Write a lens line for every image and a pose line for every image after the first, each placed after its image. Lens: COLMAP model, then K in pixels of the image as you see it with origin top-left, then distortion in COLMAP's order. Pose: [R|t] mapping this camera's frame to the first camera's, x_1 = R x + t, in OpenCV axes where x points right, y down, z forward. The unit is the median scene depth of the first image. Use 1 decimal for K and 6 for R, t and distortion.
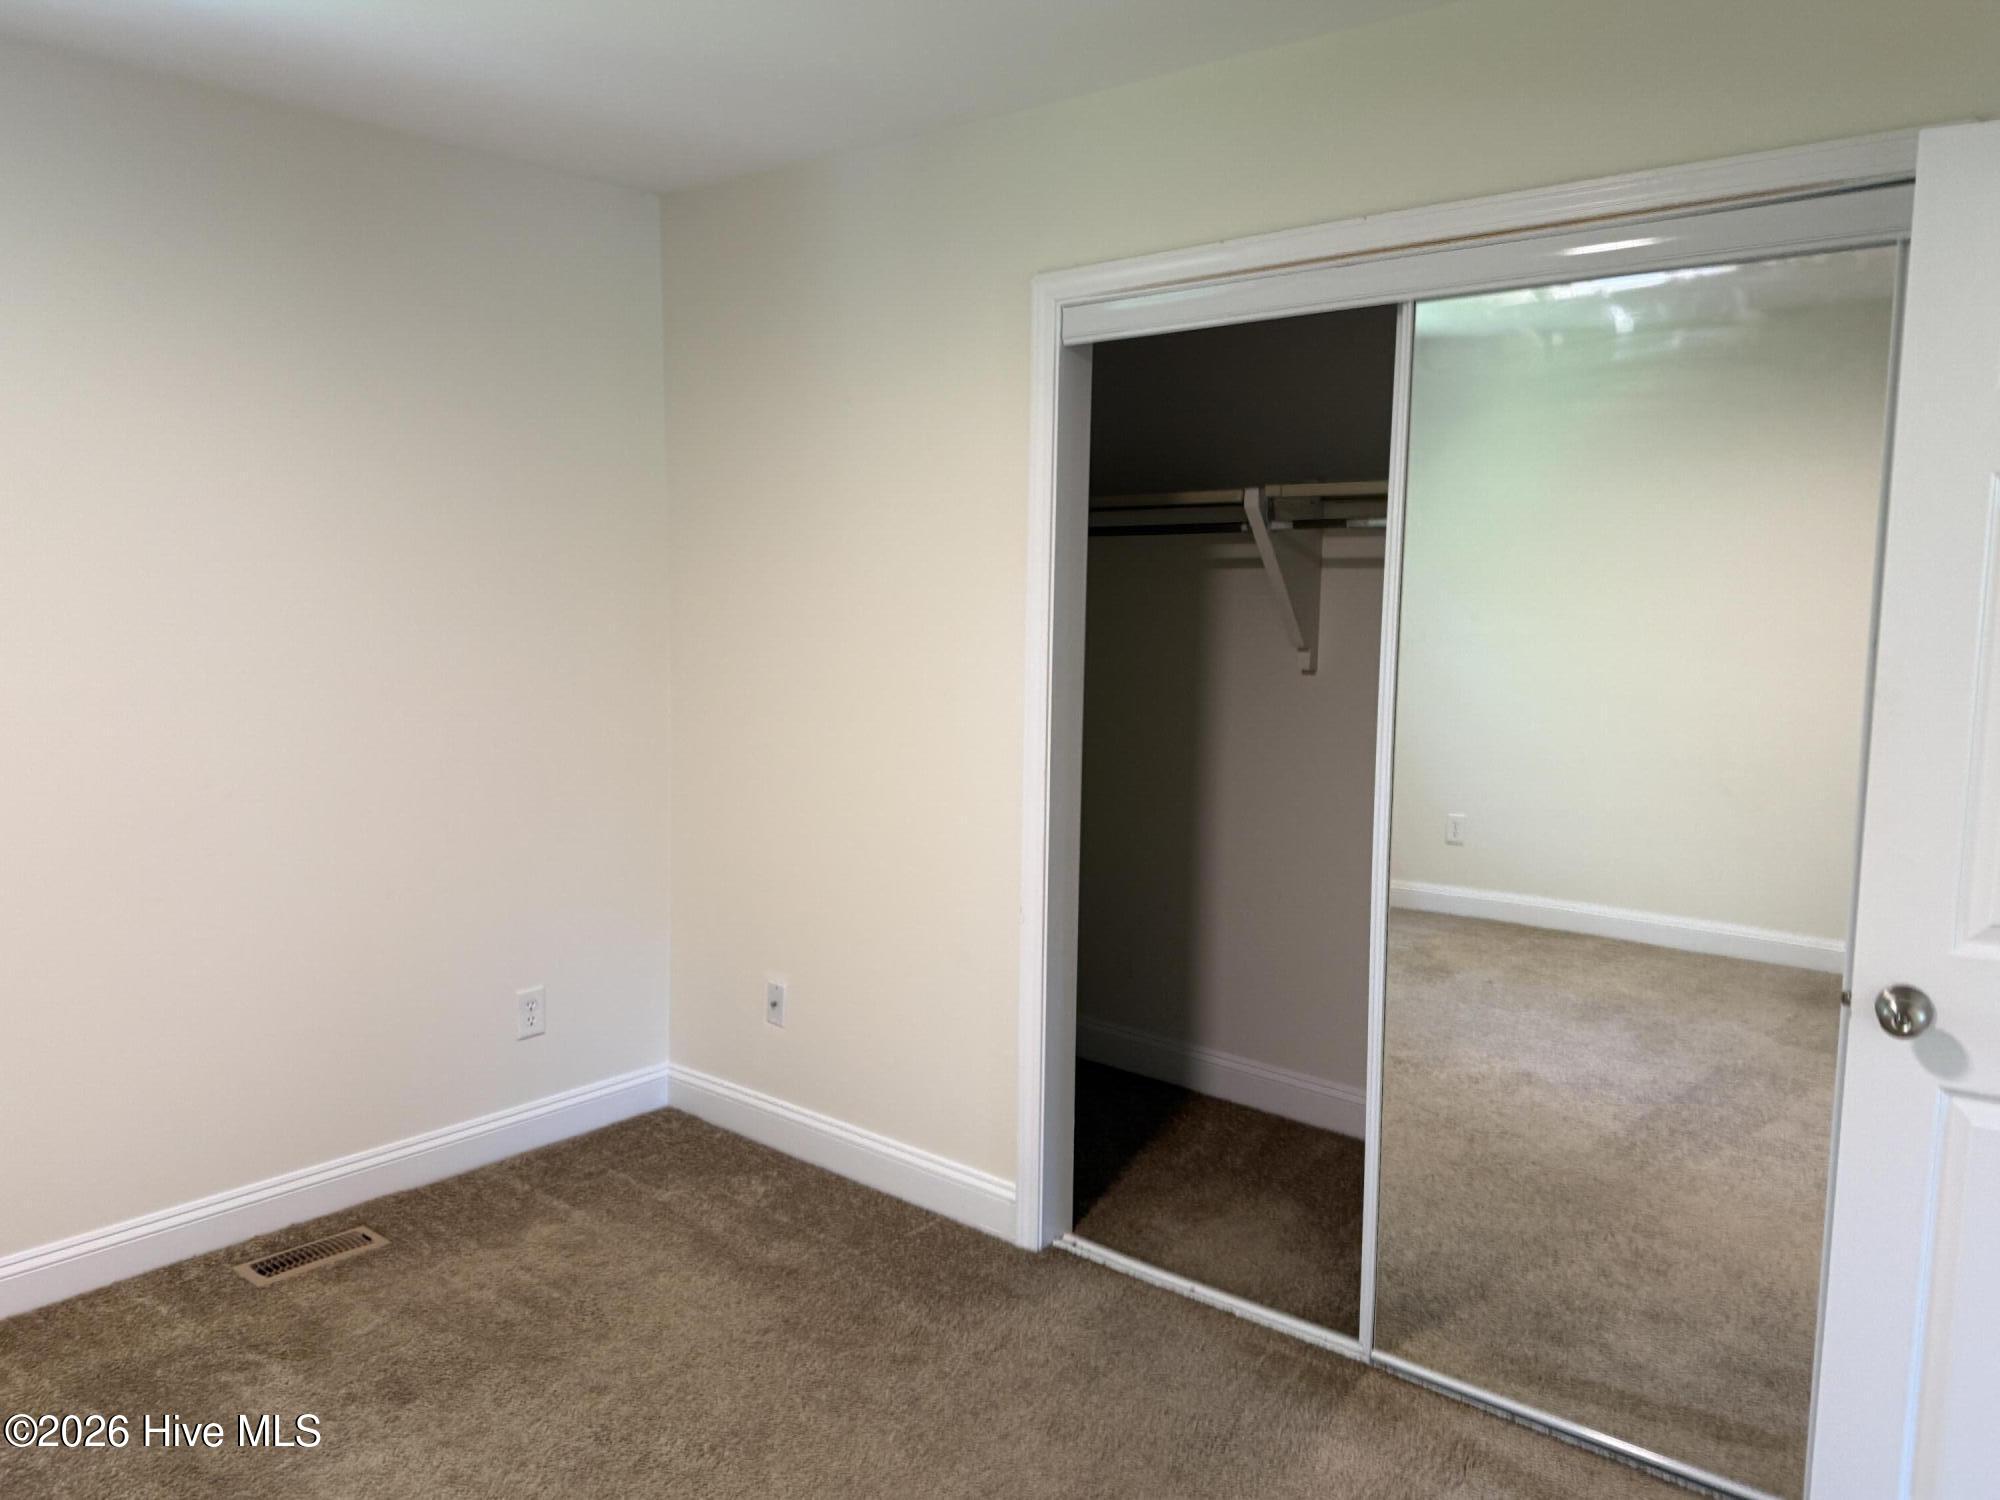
lens RADIAL K [[1439.6, 0, 1000.0], [0, 1439.6, 750.0], [0, 0, 1]] dist [0.133316, -0.230832]
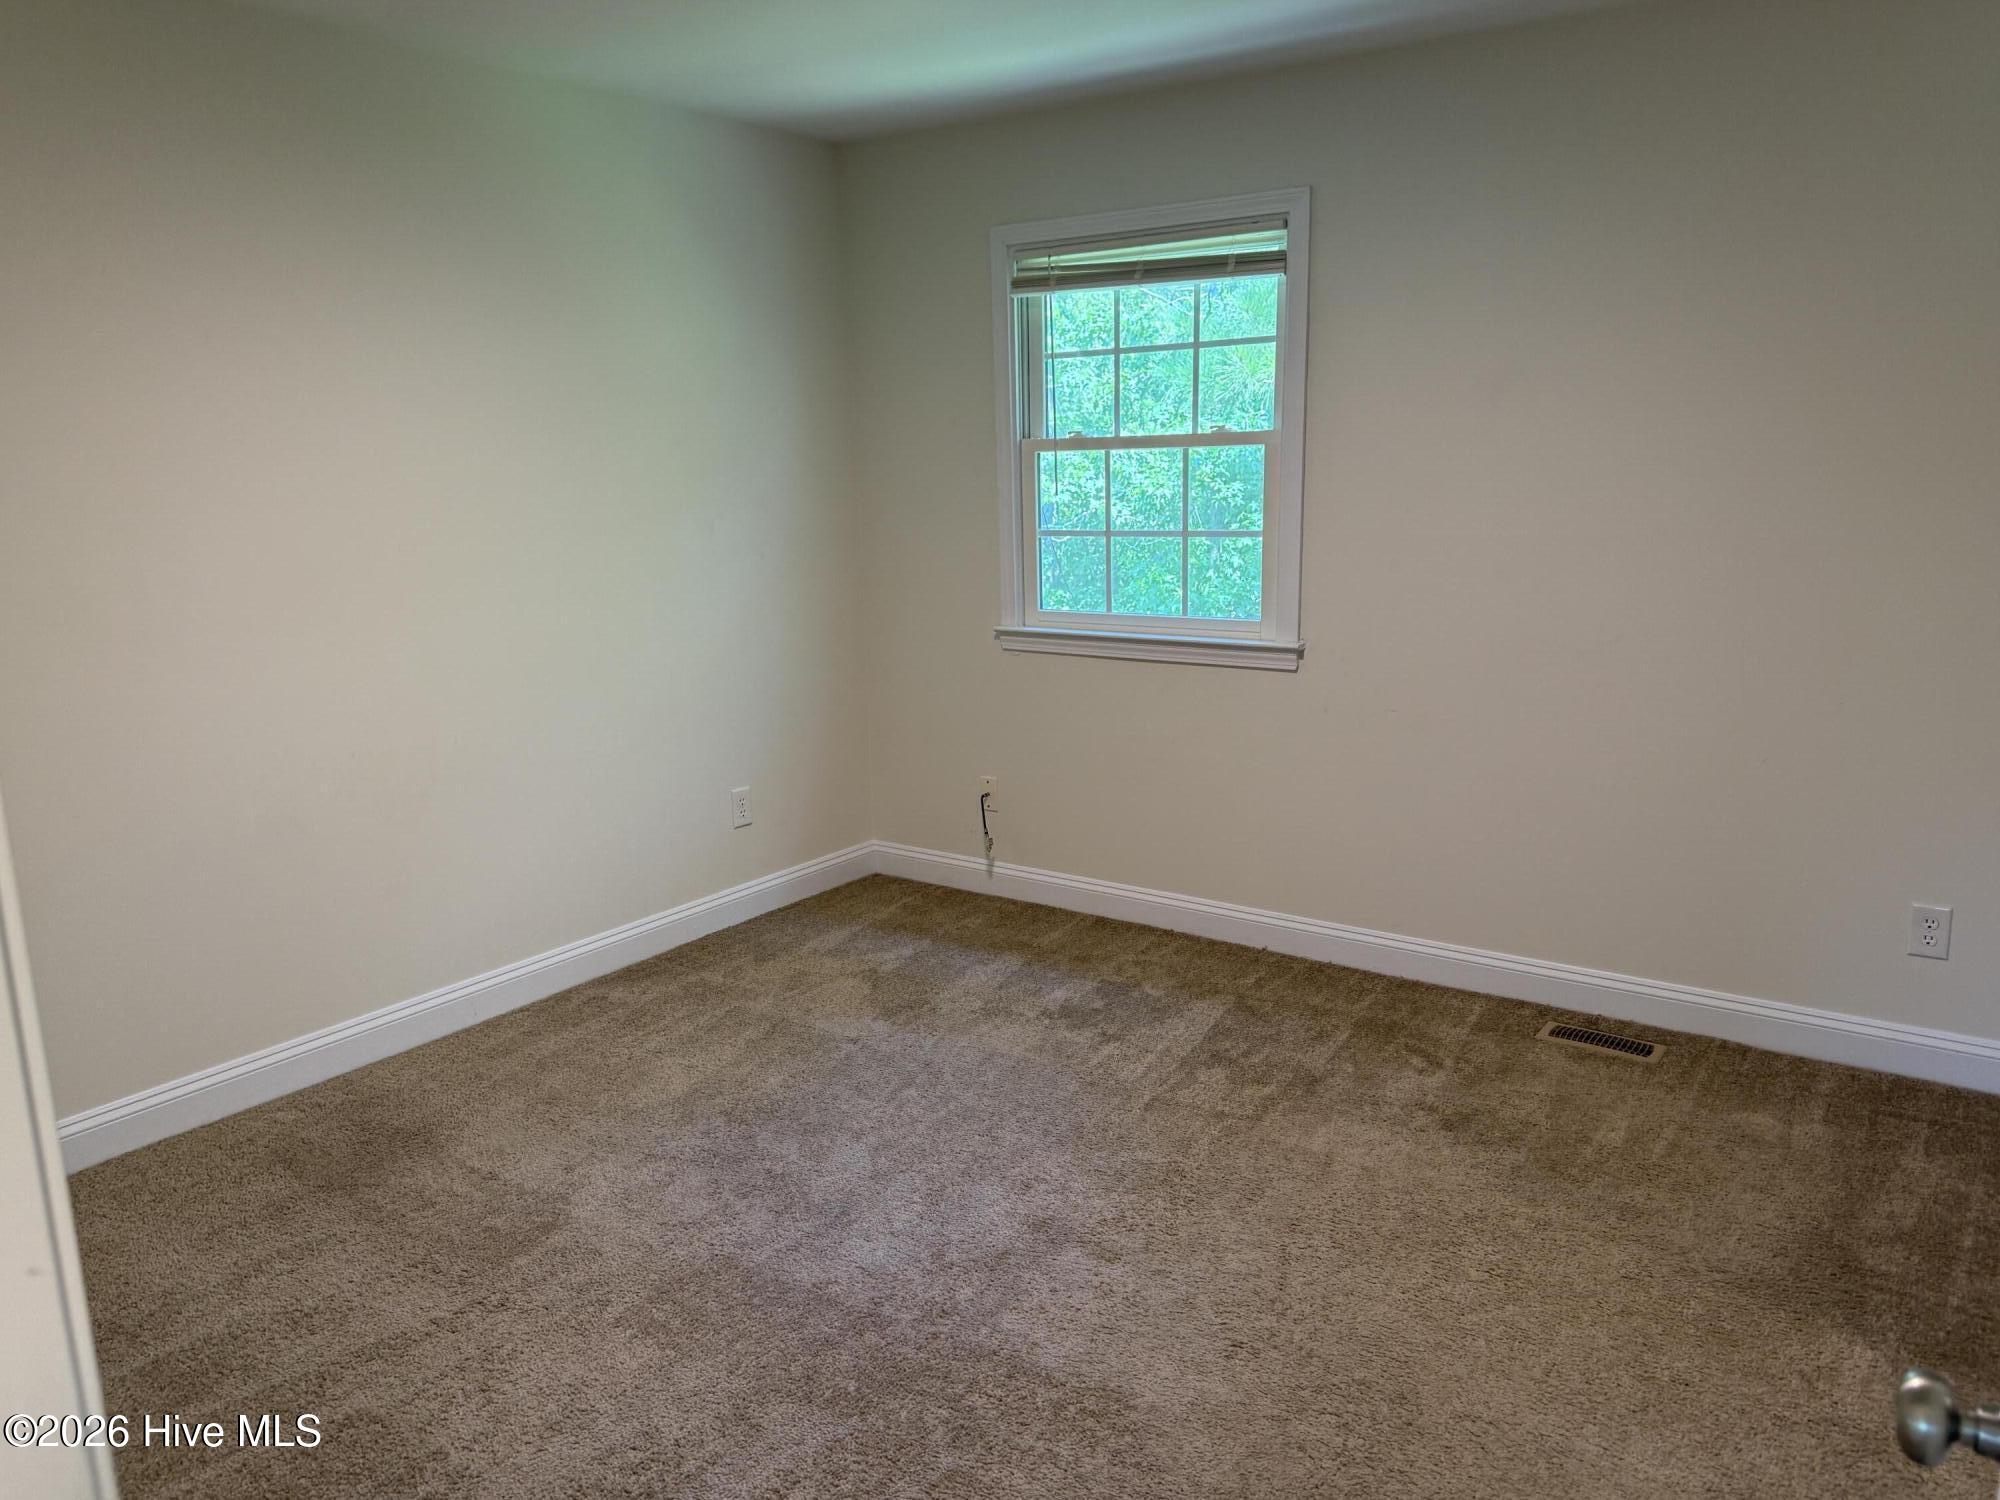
lens RADIAL K [[1470.2, 0, 1000.0], [0, 1470.2, 750.0], [0, 0, 1]] dist [0.007665, -0.004895]
pose [[0.076744, 0.181930, -0.980312, 0.604696], [-0.090485, 0.980425, 0.174867, -0.043756], [0.992936, 0.075284, 0.091704, 0.406594]]
